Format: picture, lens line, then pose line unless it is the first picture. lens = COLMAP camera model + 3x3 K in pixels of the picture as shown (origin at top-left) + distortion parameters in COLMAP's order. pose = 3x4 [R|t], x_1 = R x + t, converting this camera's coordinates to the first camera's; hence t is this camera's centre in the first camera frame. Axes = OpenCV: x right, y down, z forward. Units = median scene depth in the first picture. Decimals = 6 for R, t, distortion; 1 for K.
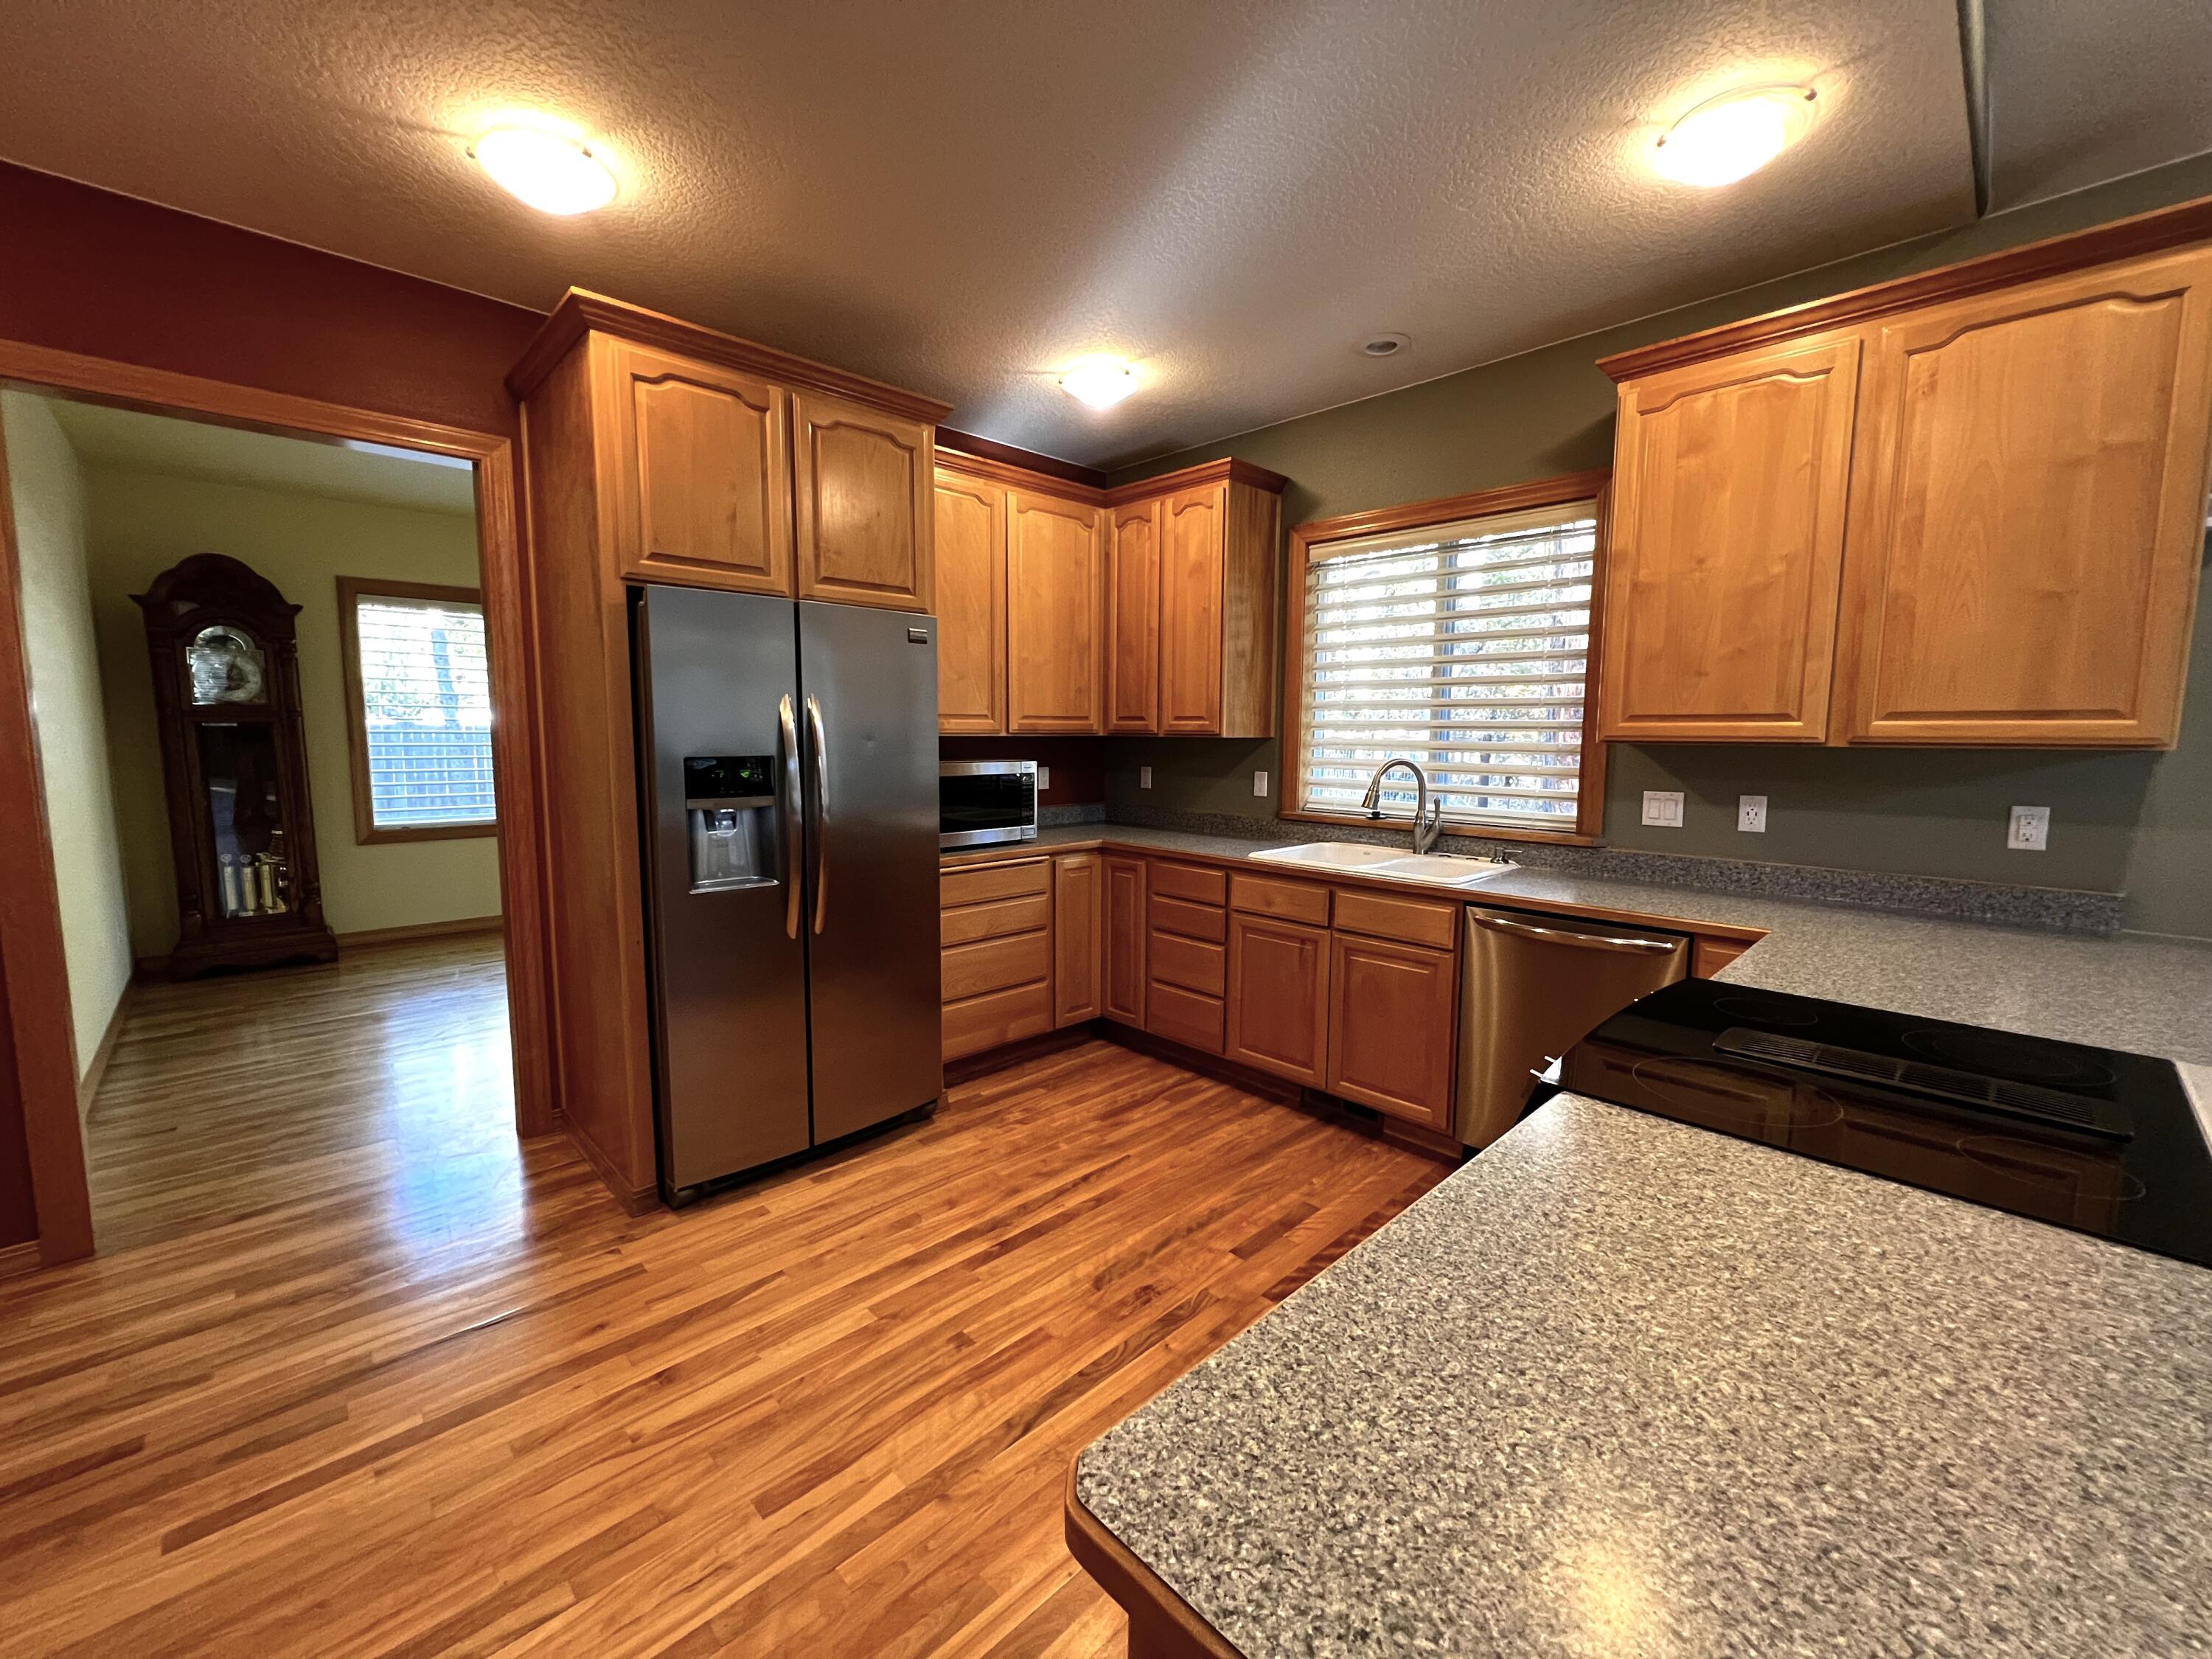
lens RADIAL K [[884.9, 0, 1106.0], [0, 884.9, 829.5], [0, 0, 1]] dist [0.000212, 0.000071]
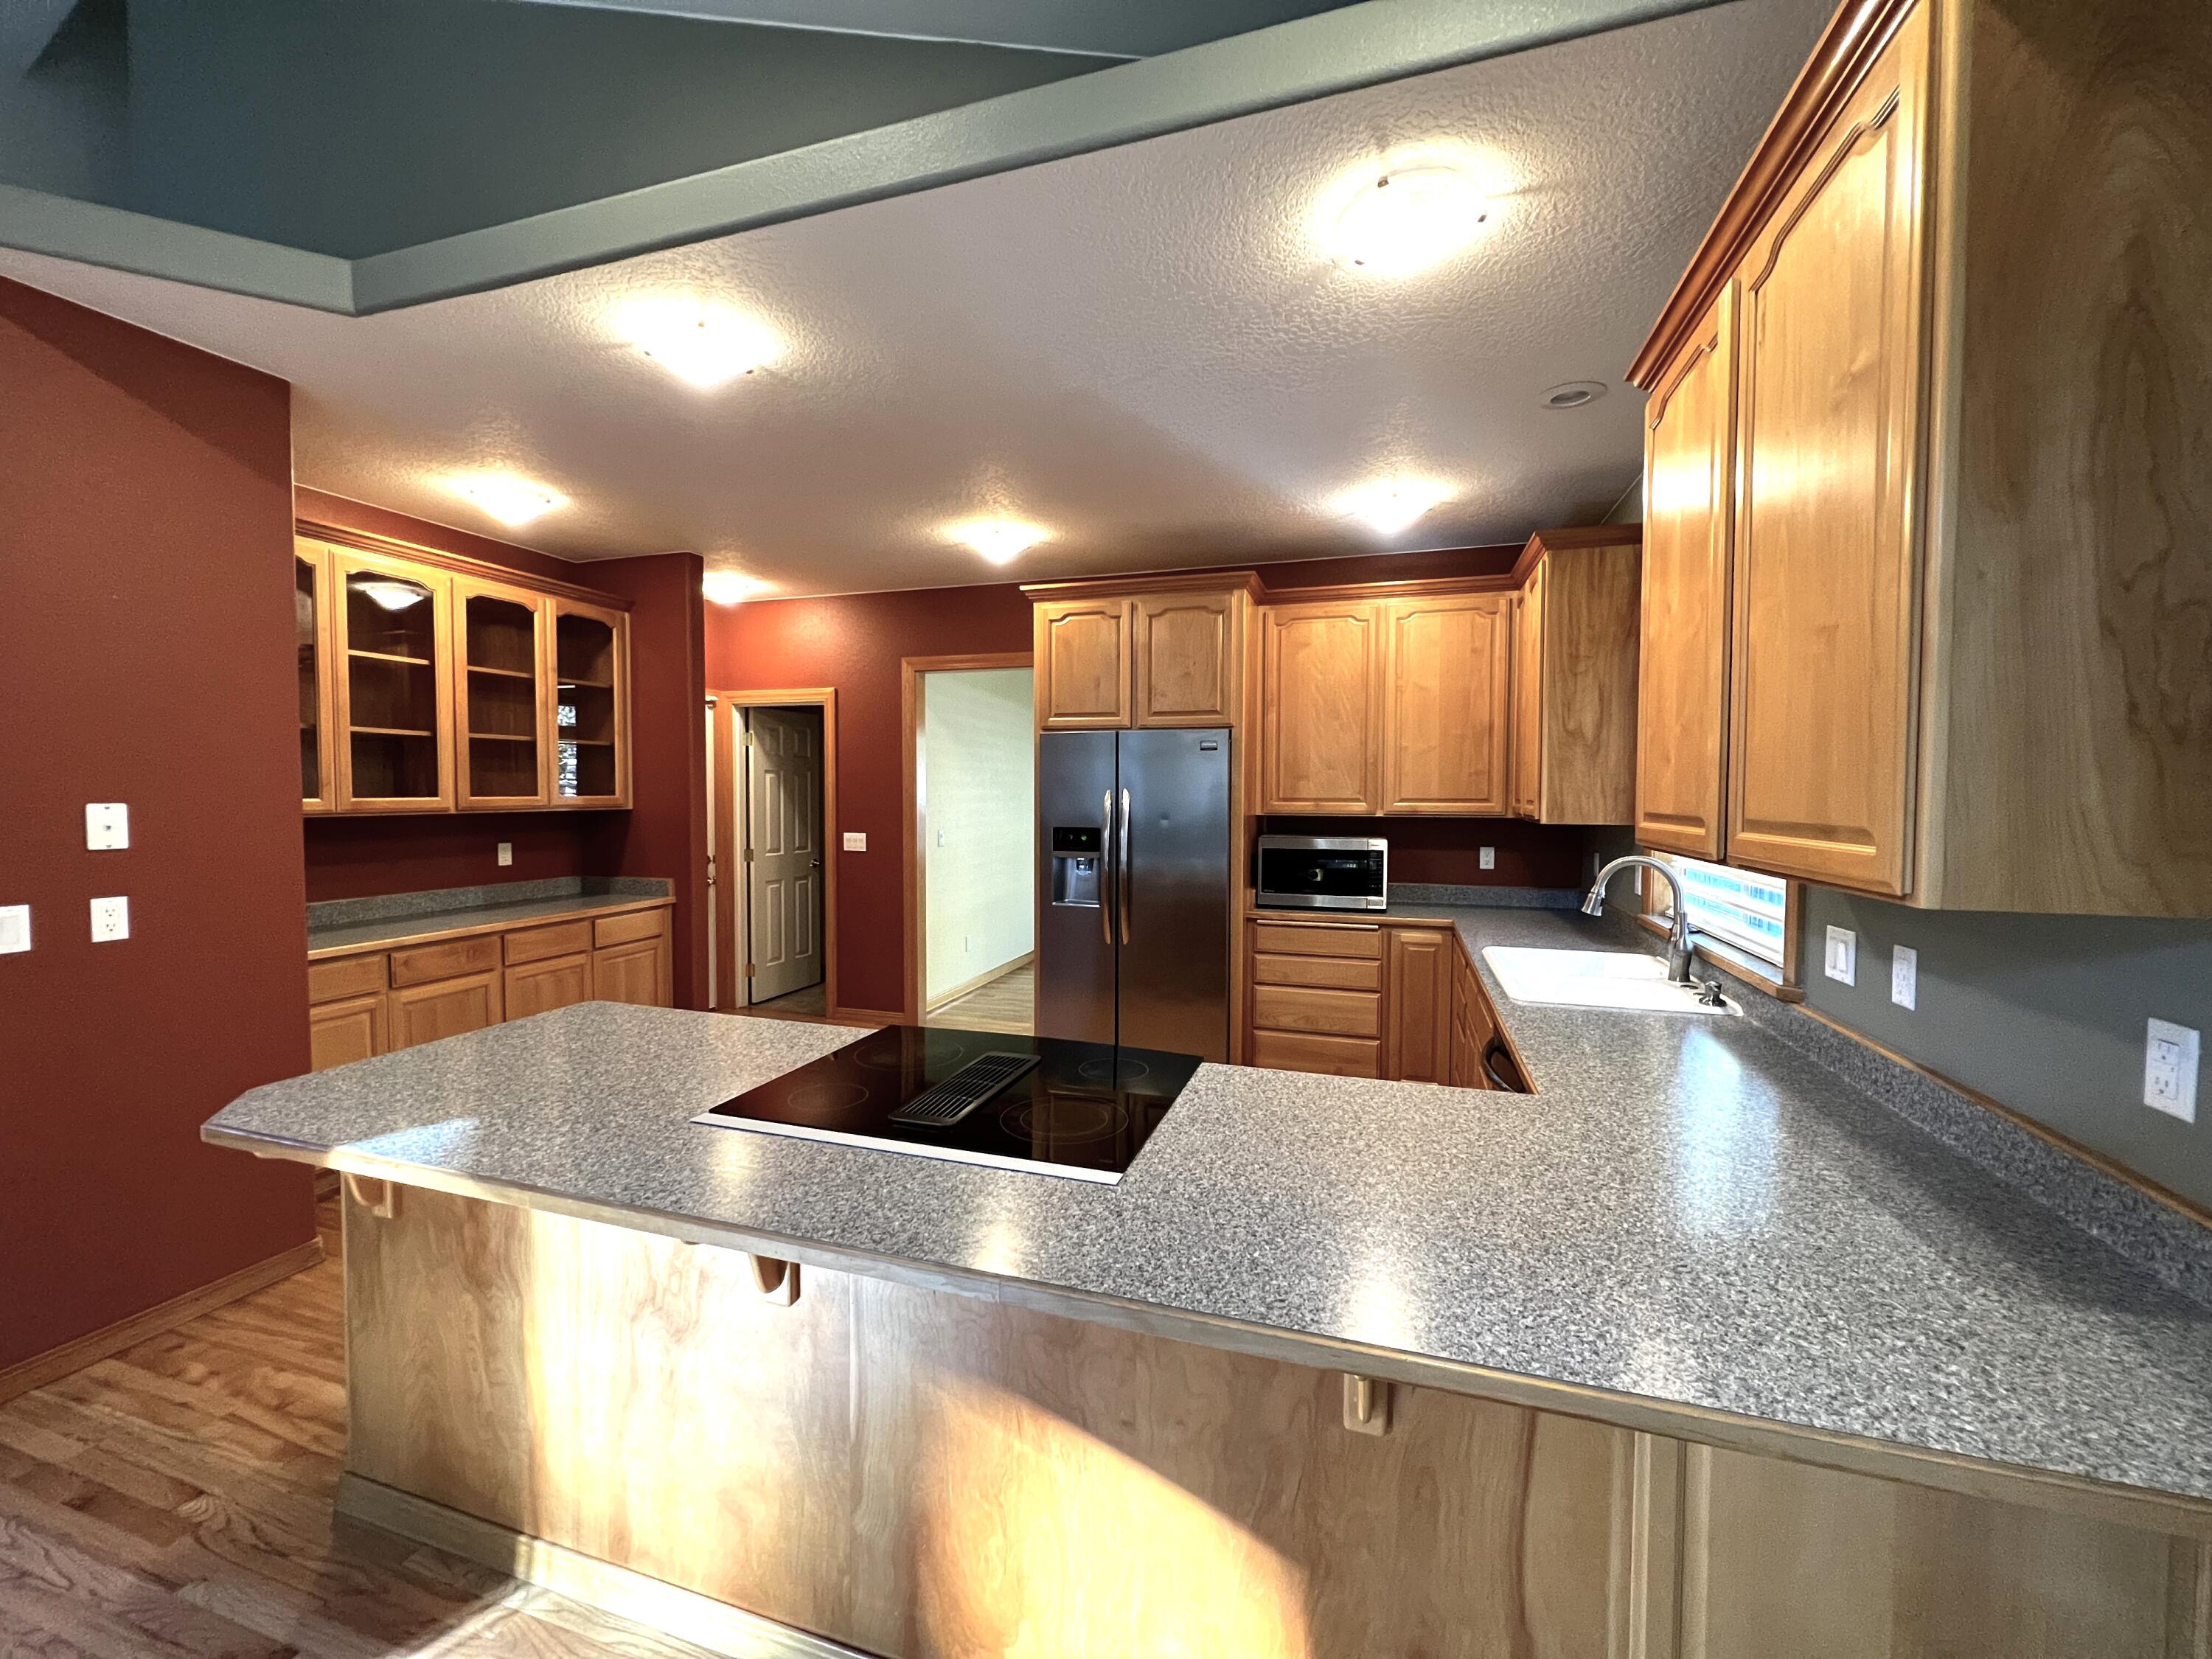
lens RADIAL K [[884.9, 0, 1106.0], [0, 884.9, 829.5], [0, 0, 1]] dist [0.000212, 0.000071]
pose [[0.483338, 0.036106, -0.874689, 0.909834], [-0.098194, 0.995080, -0.013185, -0.051590], [0.869910, 0.092262, 0.484505, 0.197369]]
